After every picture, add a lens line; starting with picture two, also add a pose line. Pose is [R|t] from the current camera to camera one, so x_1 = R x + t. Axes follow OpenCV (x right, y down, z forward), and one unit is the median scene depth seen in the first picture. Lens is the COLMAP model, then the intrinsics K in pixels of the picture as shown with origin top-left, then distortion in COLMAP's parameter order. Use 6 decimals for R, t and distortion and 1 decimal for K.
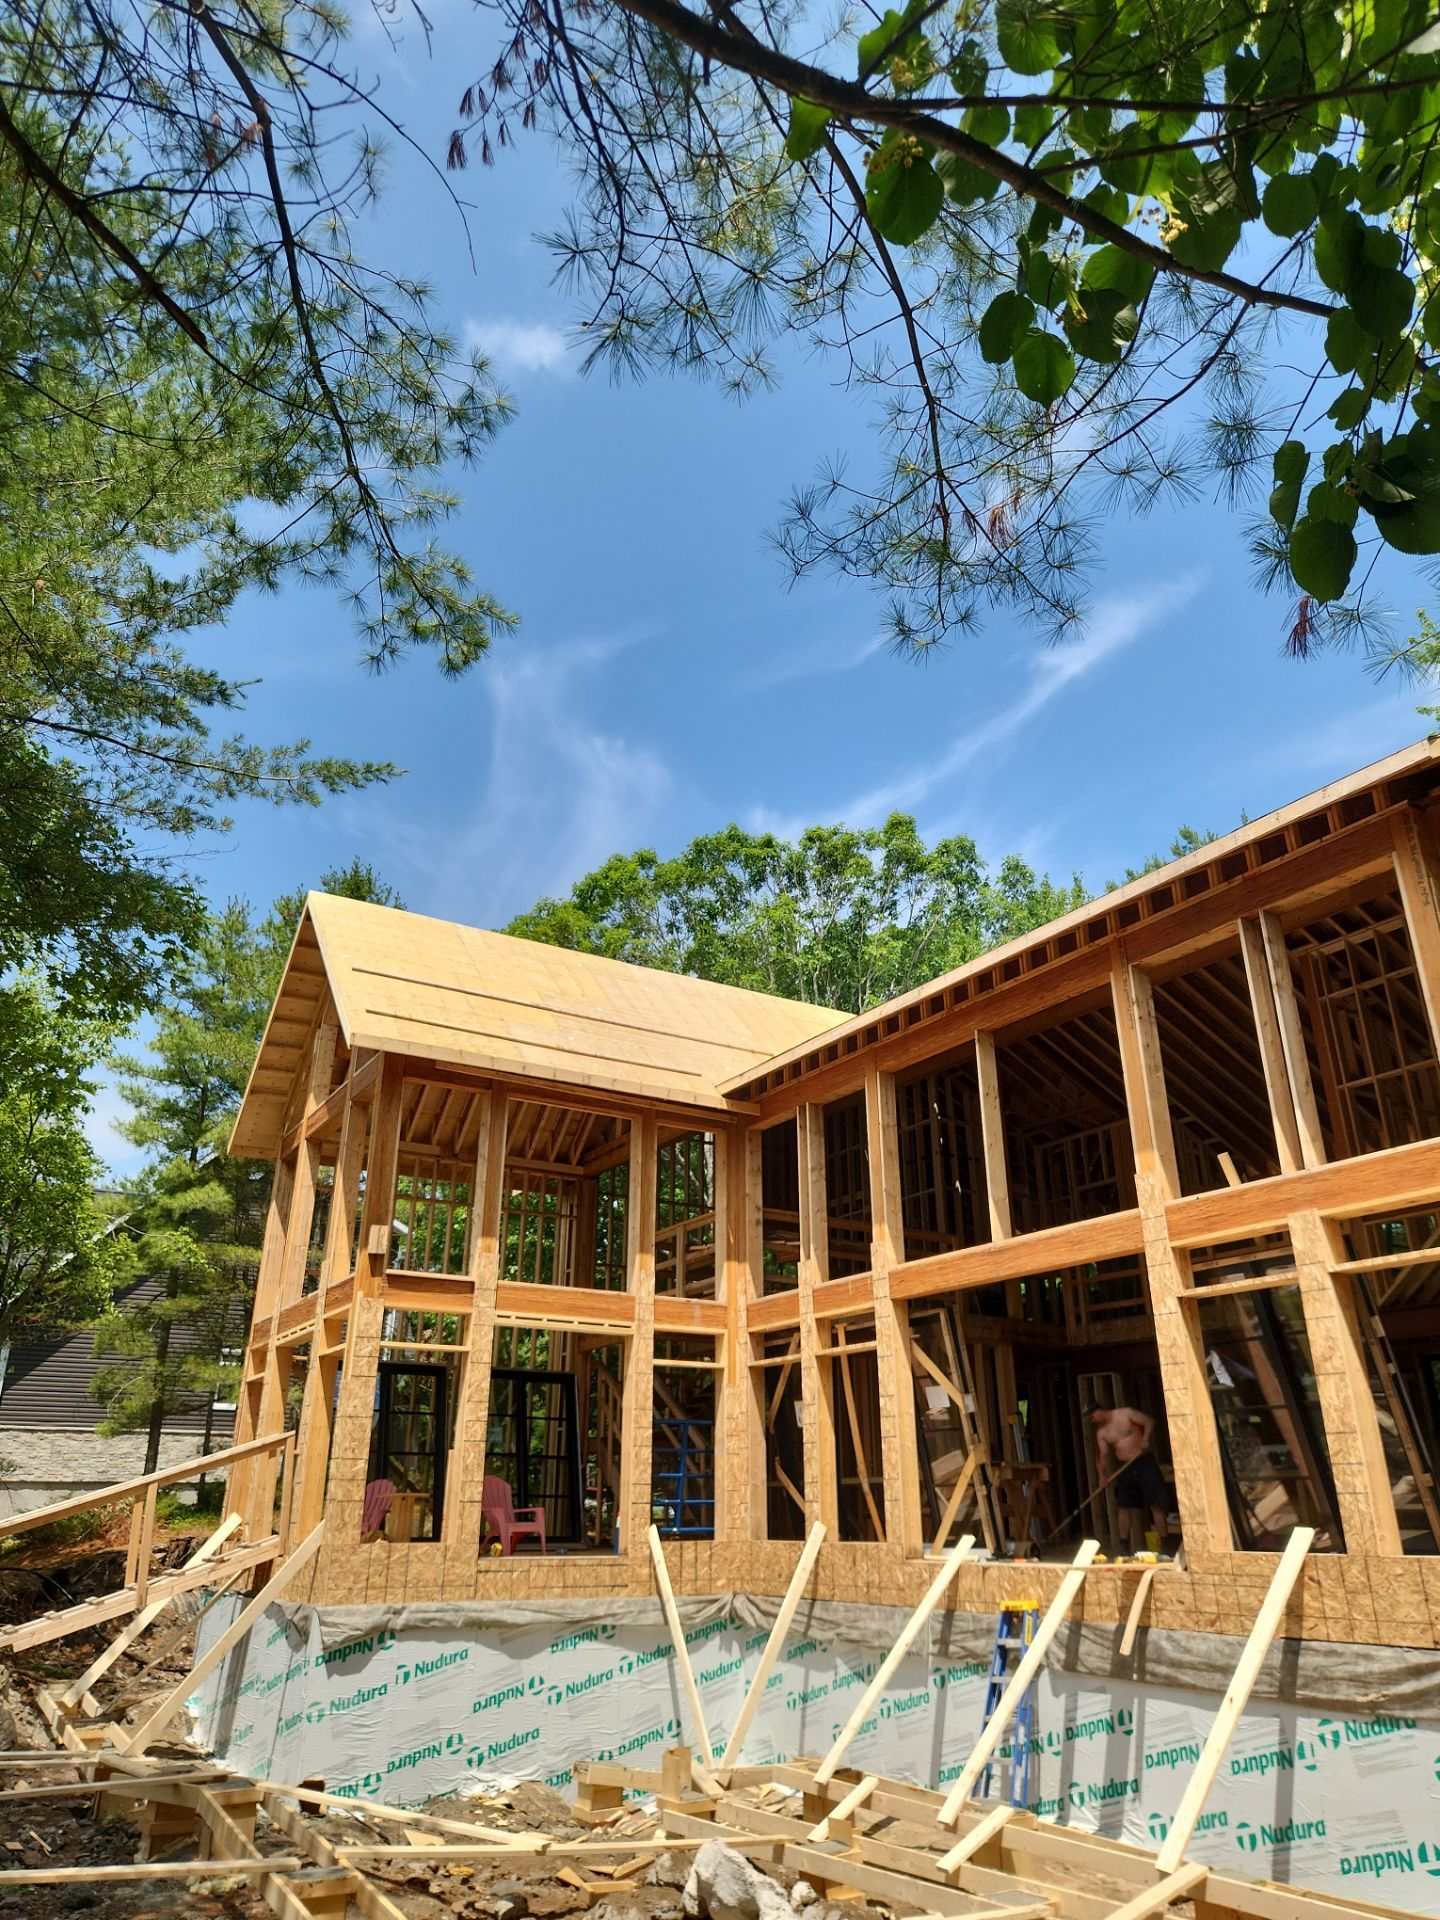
lens RADIAL K [[1295.3, 0, 719.9], [0, 1295.3, 940.9], [0, 0, 1]] dist [0.091523, -0.076536]
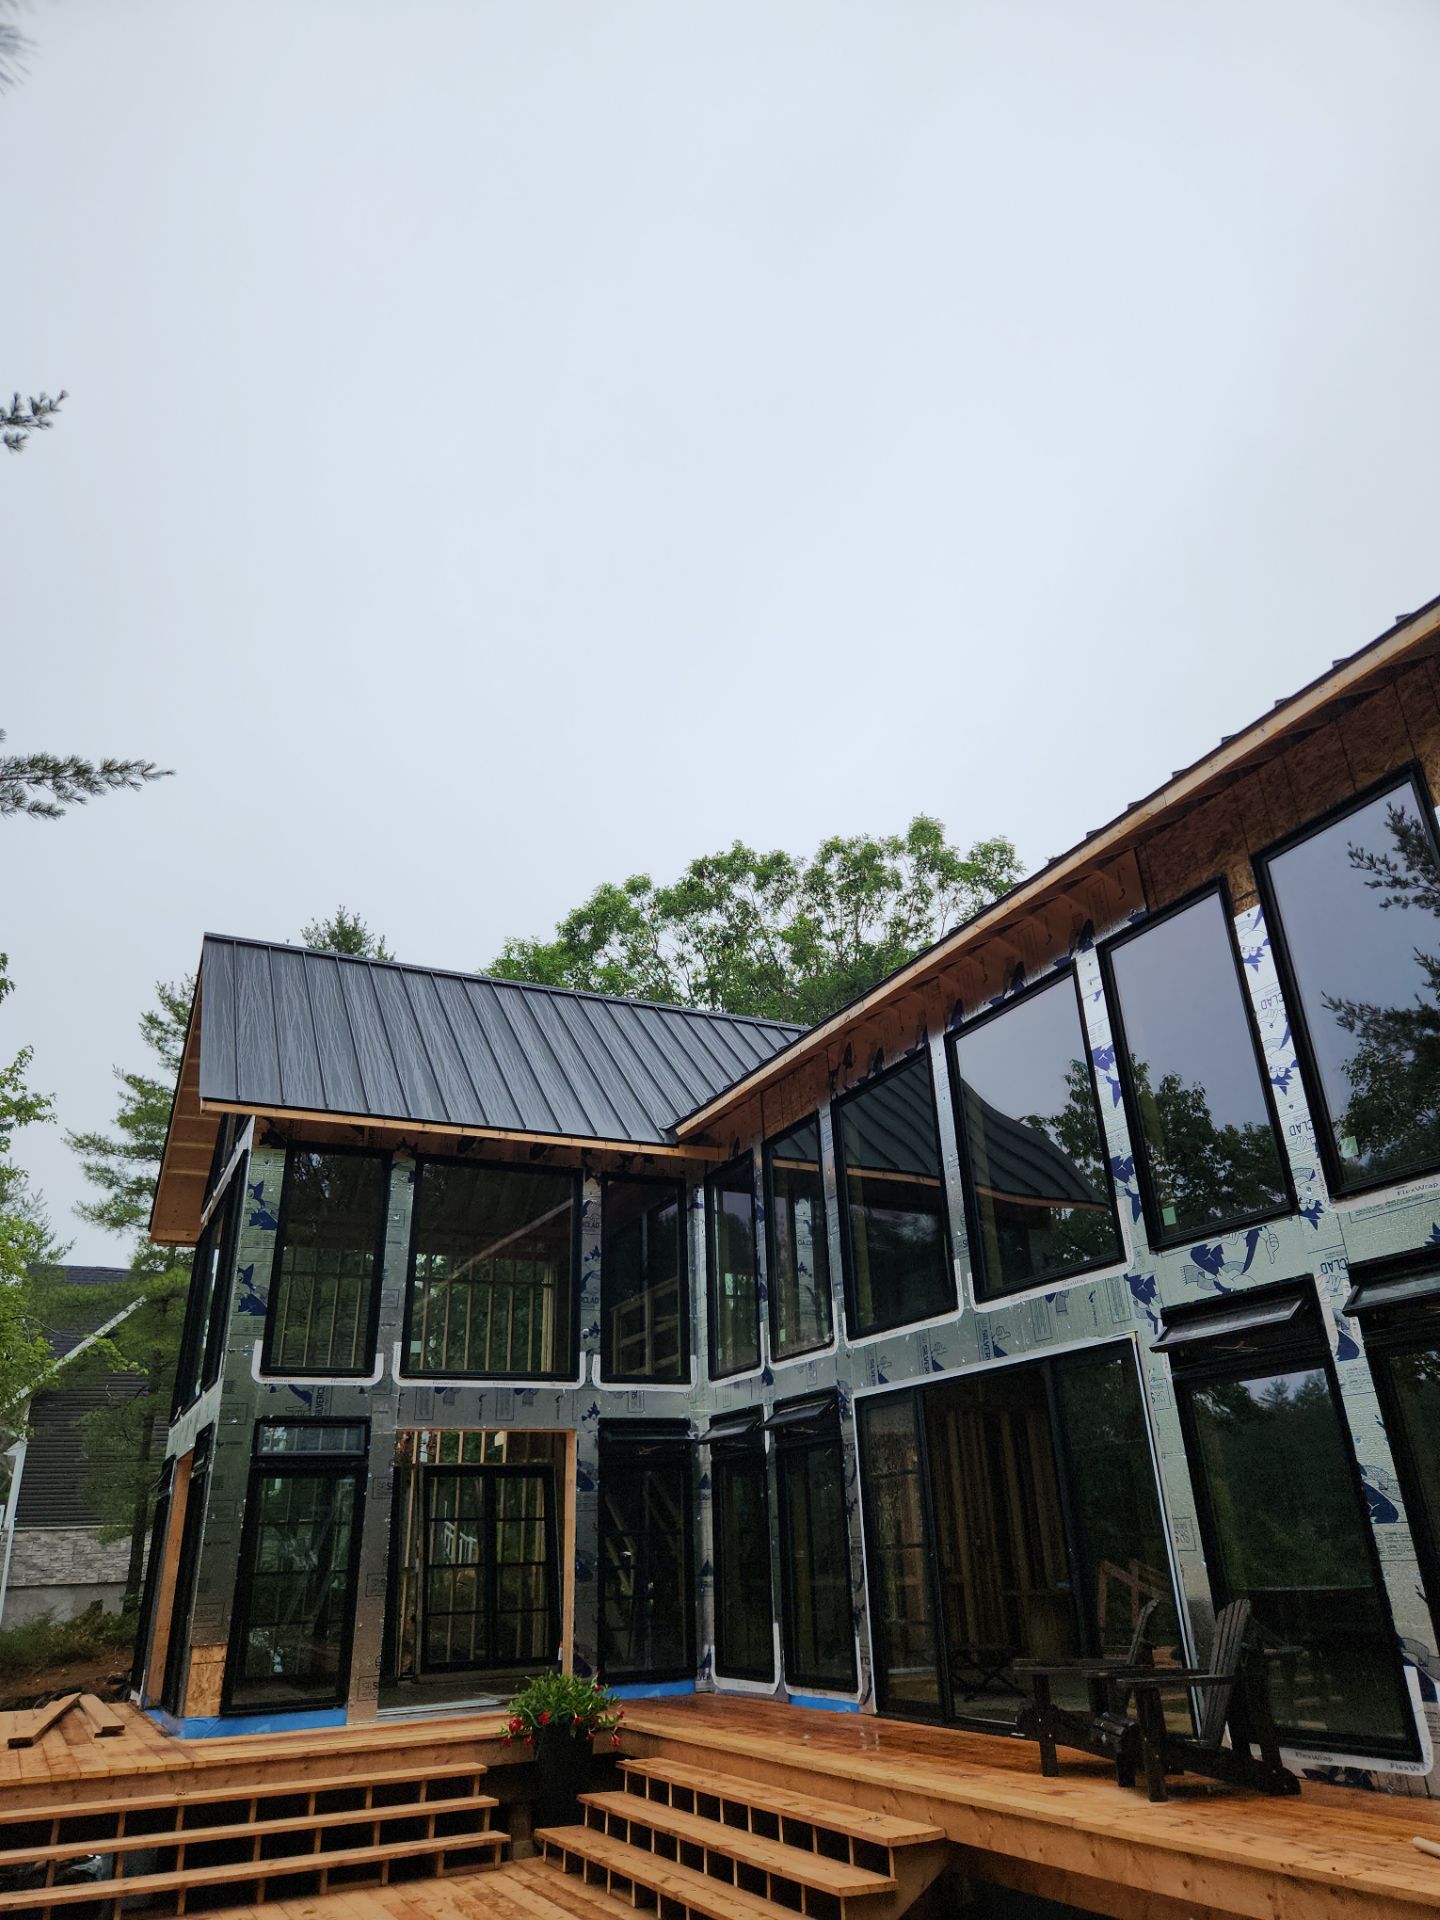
lens RADIAL K [[1285.7, 0, 713.0], [0, 1285.7, 951.6], [0, 0, 1]] dist [0.084916, -0.066354]
pose [[0.994036, -0.072534, -0.081434, 0.118764], [0.070814, 0.997205, -0.023827, 0.017653], [0.082934, 0.017918, 0.996394, 0.163958]]
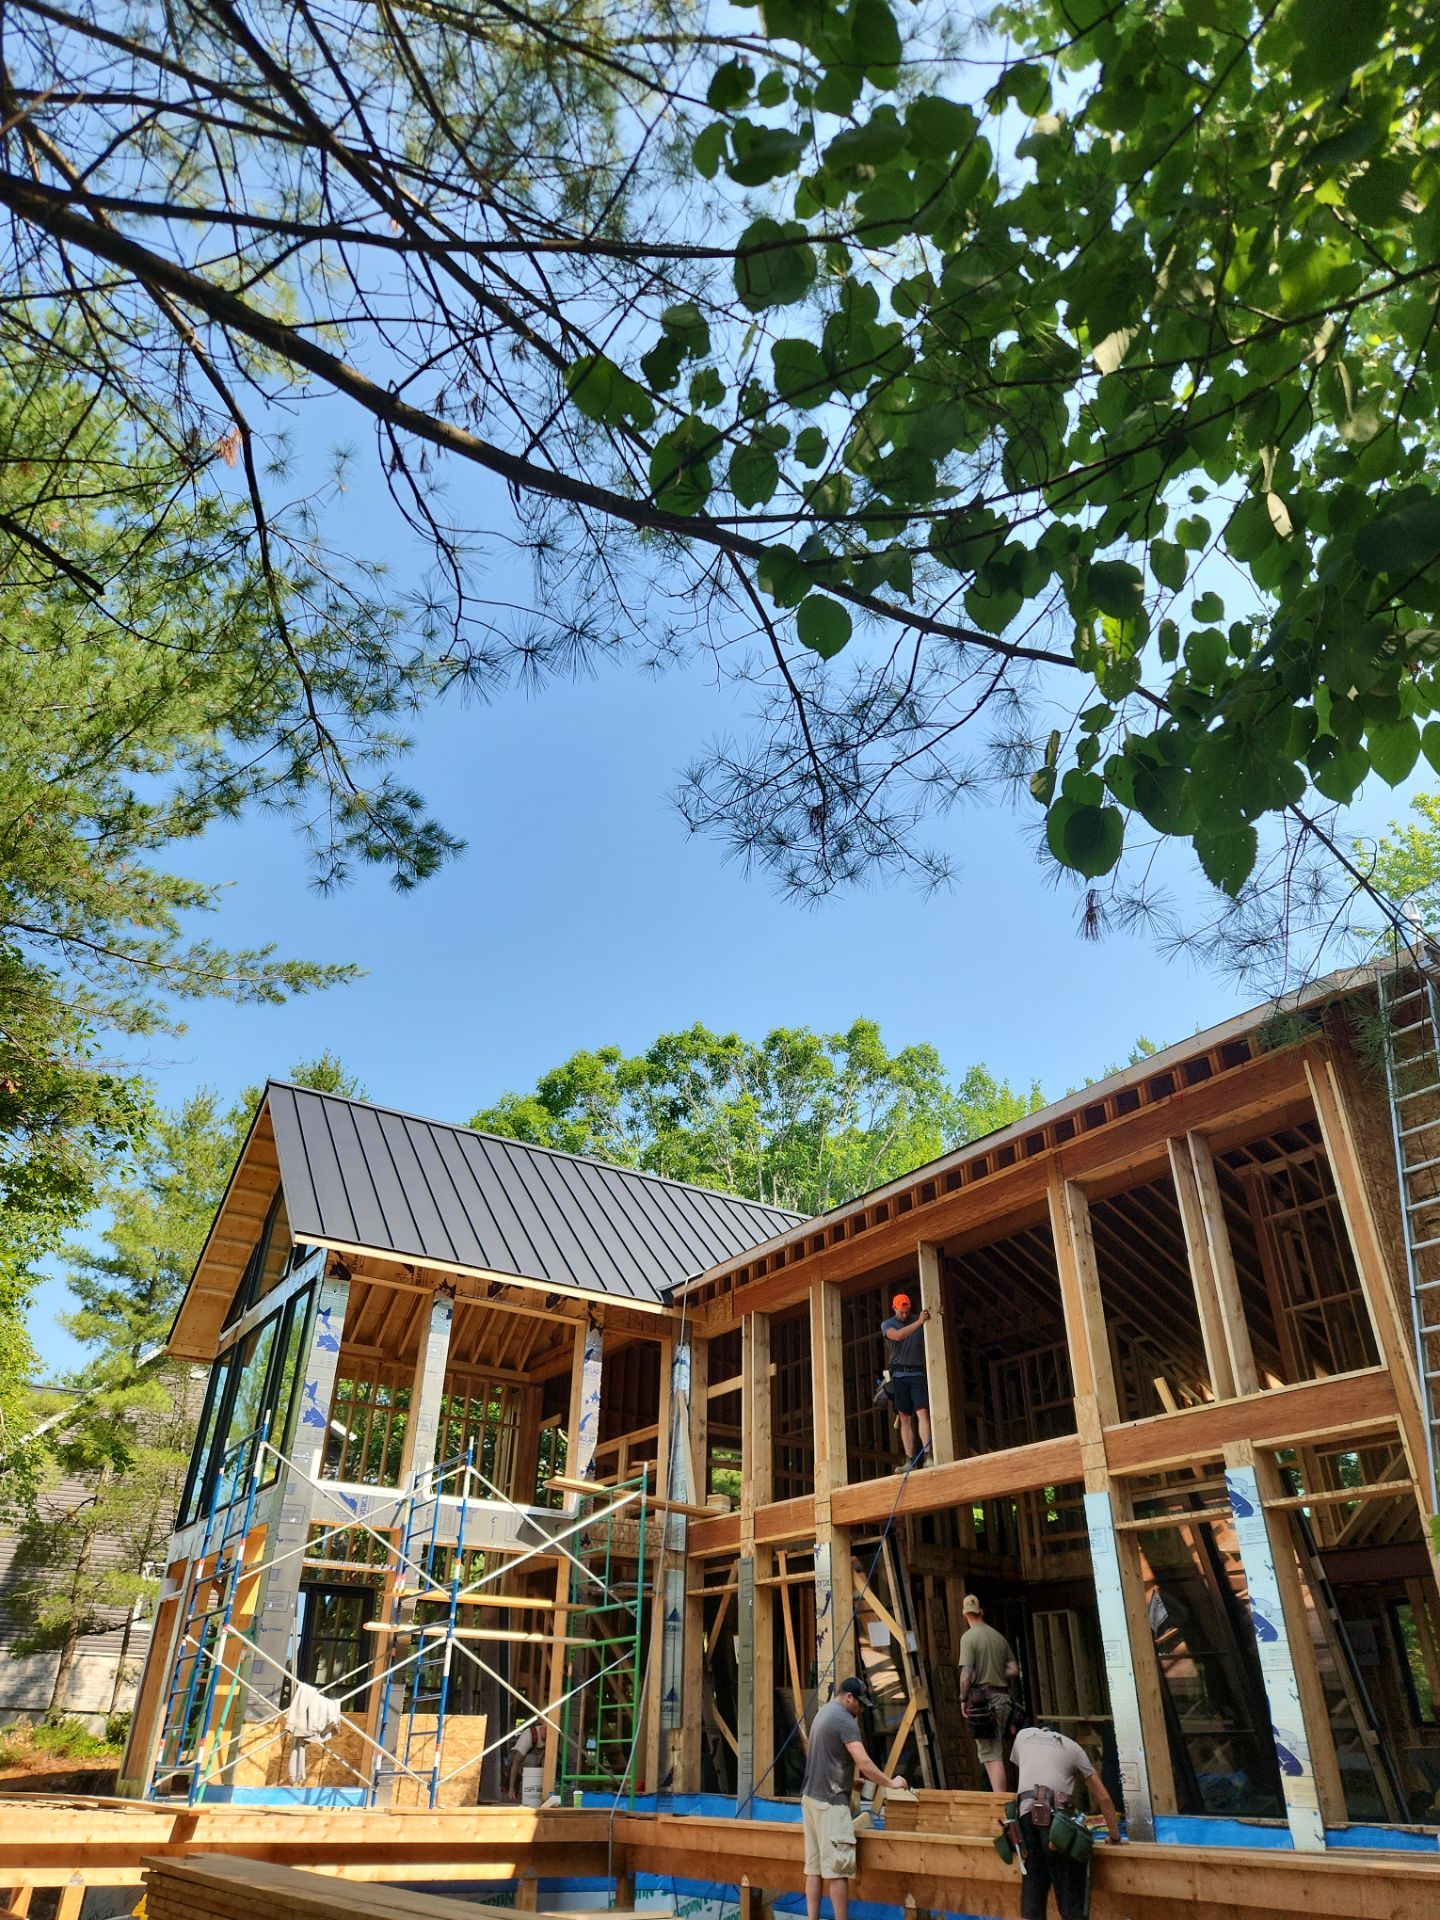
lens RADIAL K [[1286.5, 0, 699.2], [0, 1286.5, 948.2], [0, 0, 1]] dist [0.075607, -0.045058]
pose [[0.999713, 0.023954, -0.000484, 0.022322], [-0.023777, 0.989441, -0.142971, -0.008424], [-0.002946, 0.142942, 0.989727, -0.020563]]
